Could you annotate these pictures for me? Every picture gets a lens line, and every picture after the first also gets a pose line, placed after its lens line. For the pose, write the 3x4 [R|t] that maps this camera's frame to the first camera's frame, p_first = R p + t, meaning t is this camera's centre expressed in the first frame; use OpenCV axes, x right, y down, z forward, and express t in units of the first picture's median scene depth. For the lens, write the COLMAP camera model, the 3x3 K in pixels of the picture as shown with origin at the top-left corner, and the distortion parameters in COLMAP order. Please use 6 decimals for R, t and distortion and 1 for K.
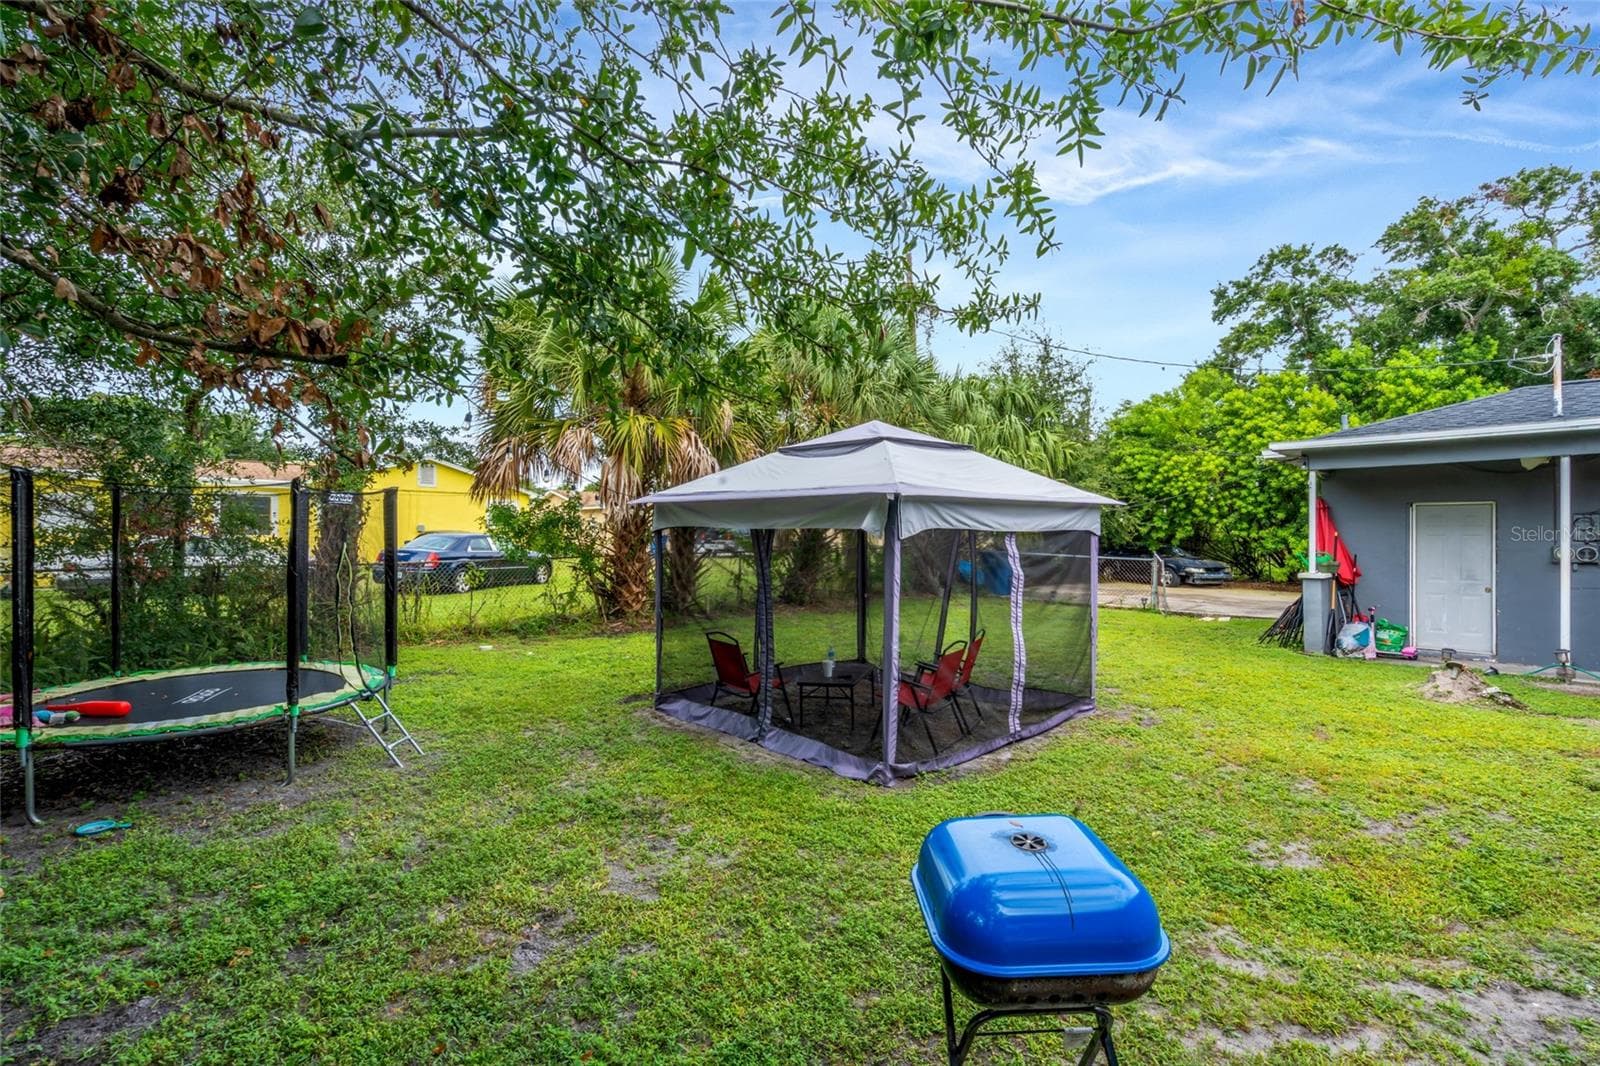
lens RADIAL K [[857.5, 0, 790.5], [0, 857.5, 539.8], [0, 0, 1]] dist [0.005374, -0.000121]
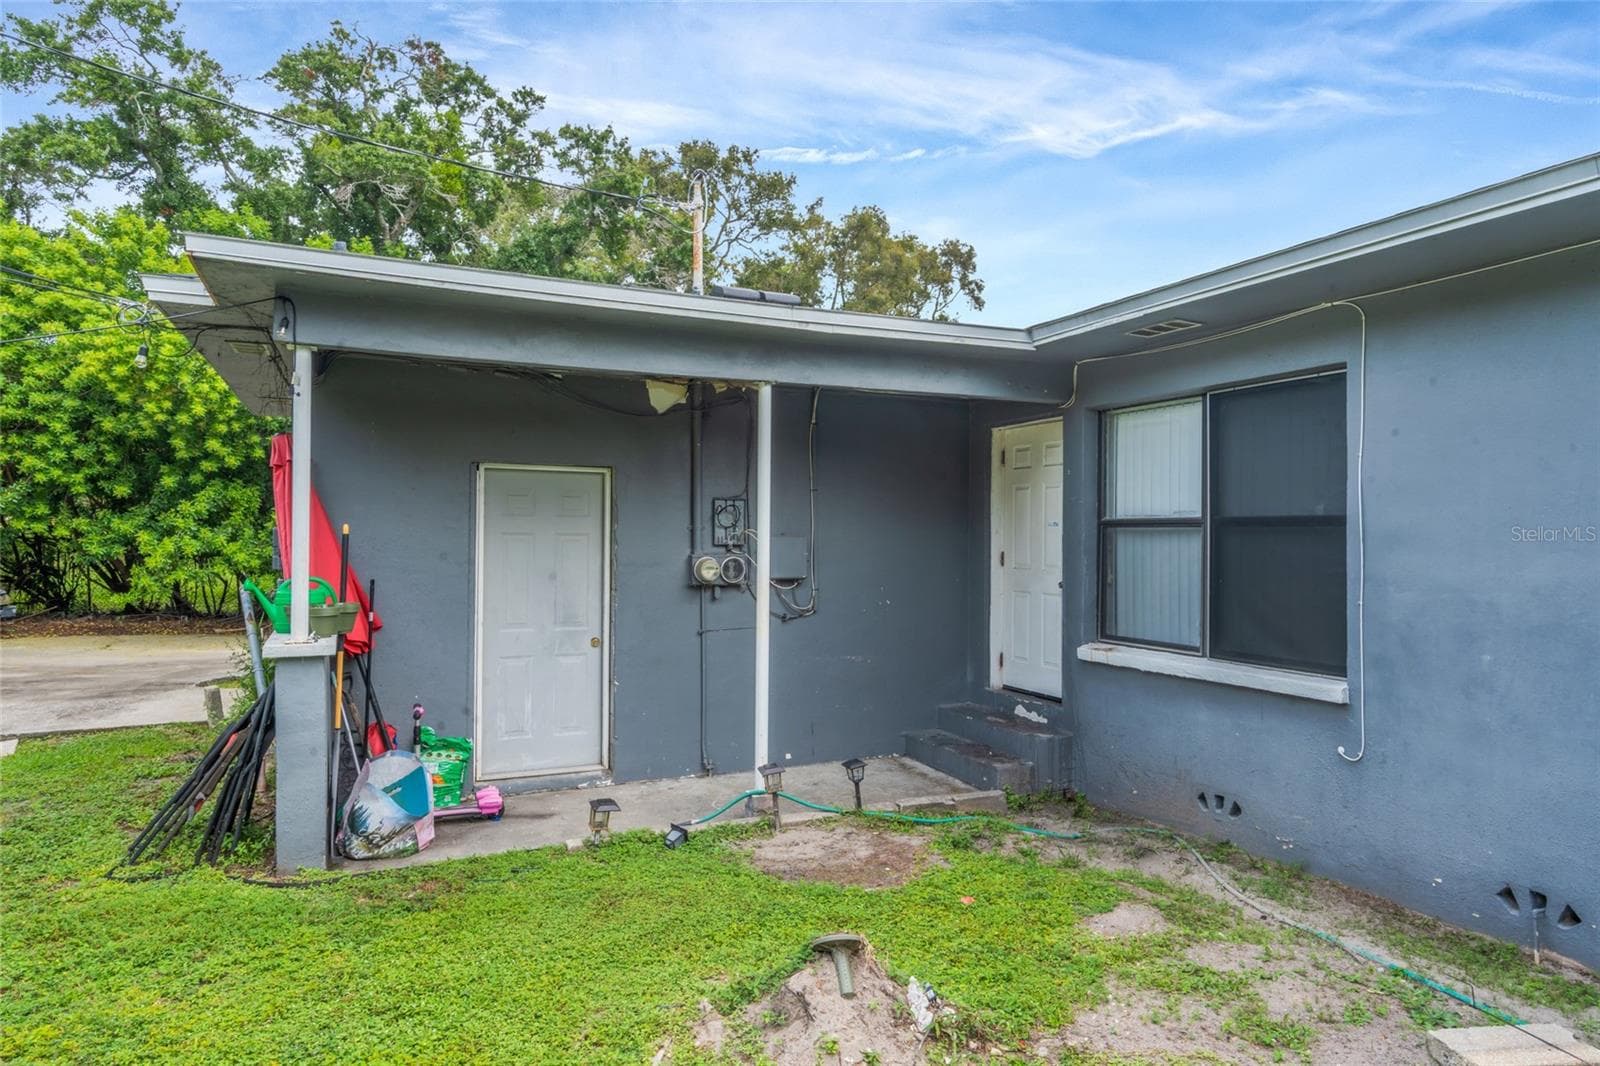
lens RADIAL K [[1001.6, 0, 806.9], [0, 1001.6, 536.4], [0, 0, 1]] dist [0.006956, -0.005978]
pose [[0.404502, 0.001748, 0.914535, 0.187183], [-0.005112, 0.999987, 0.000350, -0.003063], [-0.914523, -0.004817, 0.404506, 0.380546]]
